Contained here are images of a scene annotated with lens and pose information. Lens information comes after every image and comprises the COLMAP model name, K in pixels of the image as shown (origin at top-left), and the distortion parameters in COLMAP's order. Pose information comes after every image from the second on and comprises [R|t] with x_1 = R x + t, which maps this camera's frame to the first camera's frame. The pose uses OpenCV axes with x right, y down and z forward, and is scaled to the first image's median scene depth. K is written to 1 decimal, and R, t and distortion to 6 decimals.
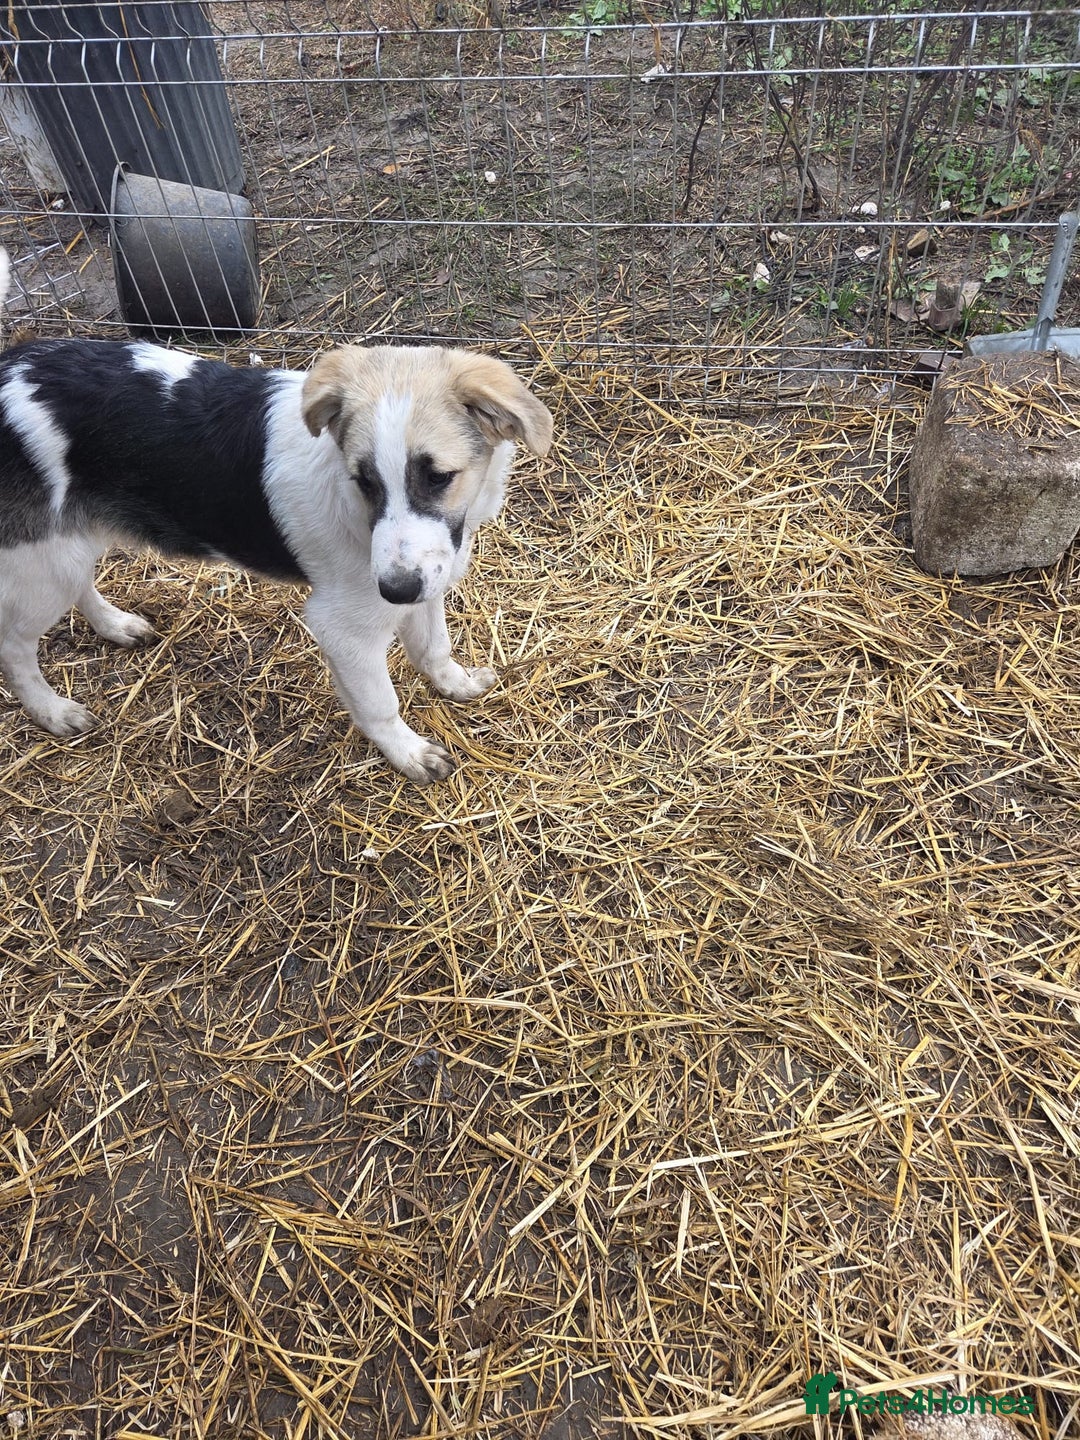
lens RADIAL K [[989.7, 0, 540.0], [0, 989.7, 720.0], [0, 0, 1]] dist [0.062036, -0.060506]
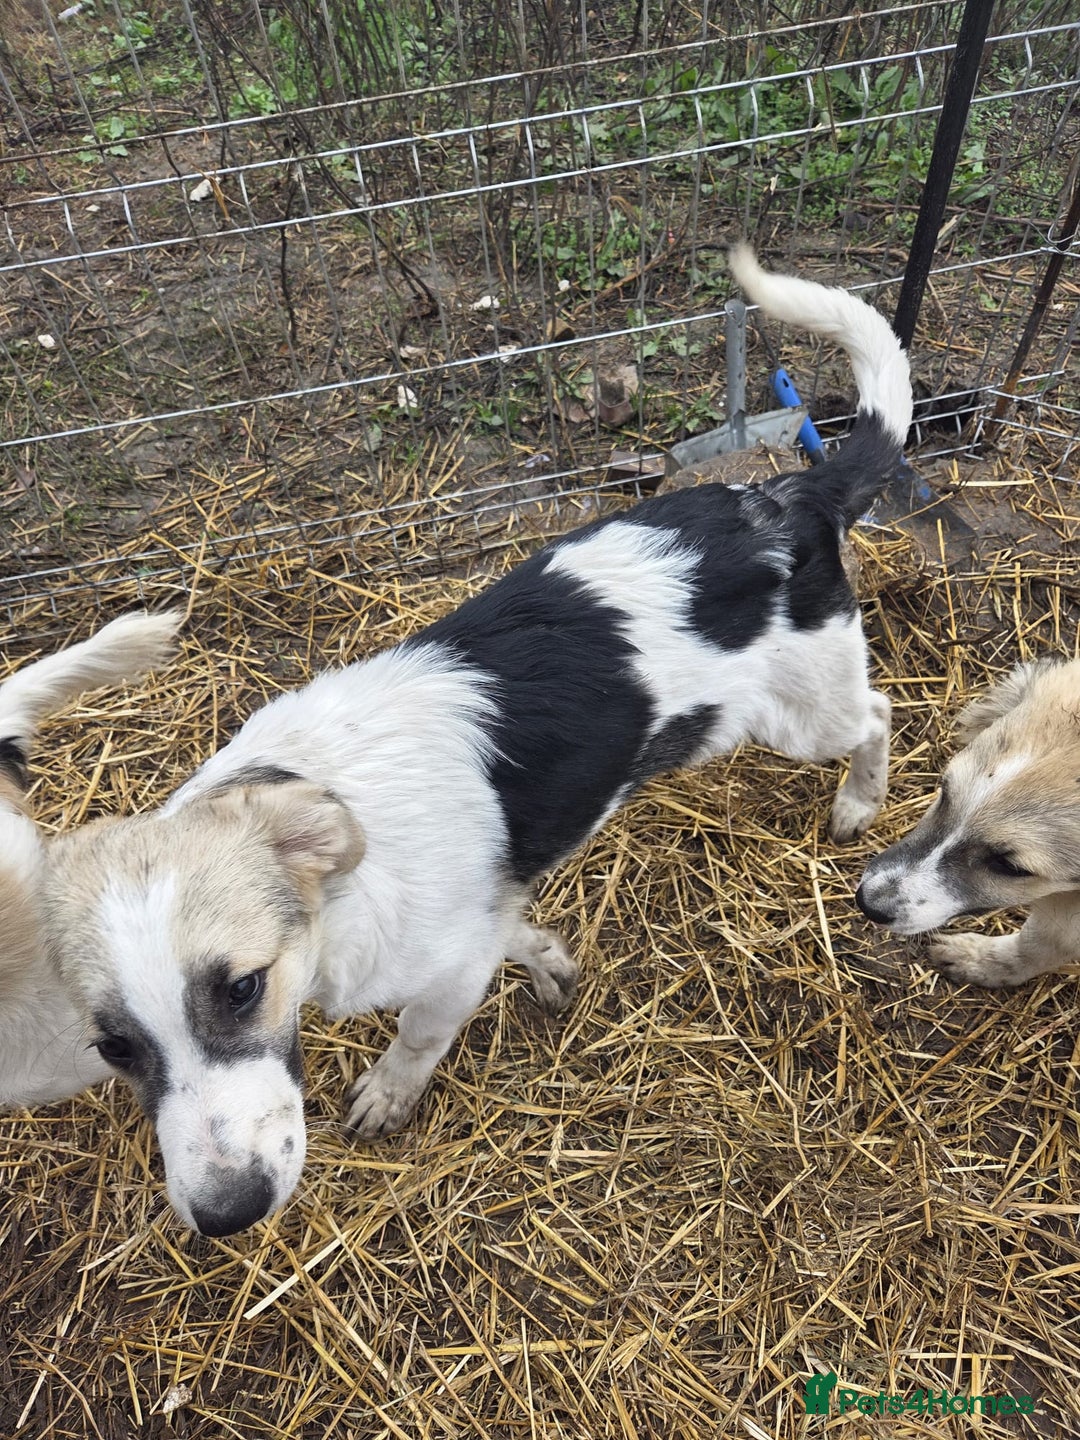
lens RADIAL K [[1130.8, 0, 540.0], [0, 1130.8, 720.0], [0, 0, 1]] dist [0.079066, -0.002718]
pose [[0.924887, -0.261286, 0.276249, -0.023732], [0.290620, 0.954242, -0.070448, -0.088392], [-0.245201, 0.145440, 0.958501, 0.070606]]
